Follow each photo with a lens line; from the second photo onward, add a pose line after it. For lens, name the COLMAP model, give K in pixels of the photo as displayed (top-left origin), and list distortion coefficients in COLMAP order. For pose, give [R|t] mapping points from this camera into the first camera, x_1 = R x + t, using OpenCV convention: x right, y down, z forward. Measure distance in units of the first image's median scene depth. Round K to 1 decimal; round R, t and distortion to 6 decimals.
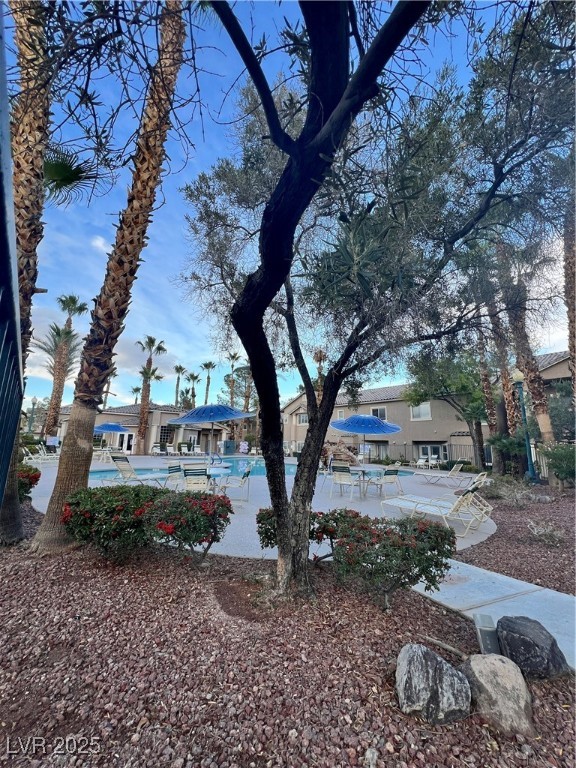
lens RADIAL K [[305.7, 0, 288.0], [0, 305.7, 384.0], [0, 0, 1]] dist [0.000851, 0.000232]
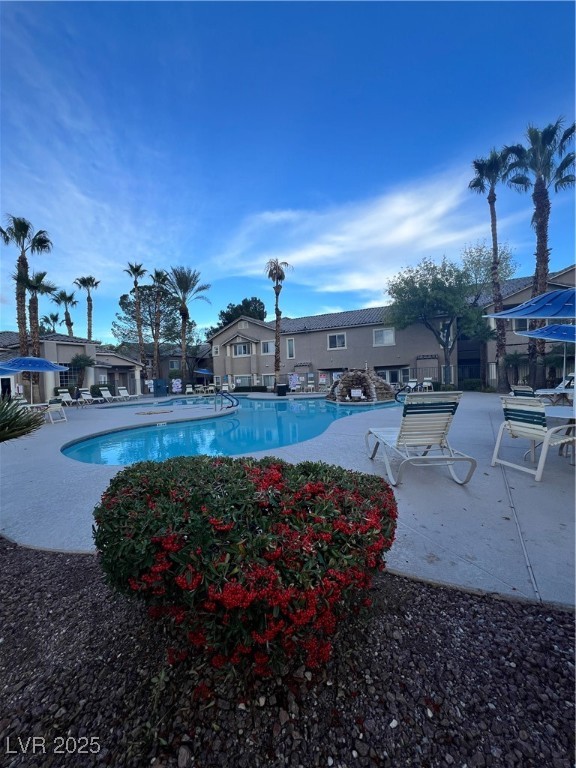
lens RADIAL K [[305.7, 0, 288.0], [0, 305.7, 384.0], [0, 0, 1]] dist [0.000851, 0.000232]
pose [[0.914216, -0.071294, 0.398906, -0.181527], [-0.015031, 0.977758, 0.209197, 0.024865], [-0.404948, -0.197247, 0.892810, 0.140102]]
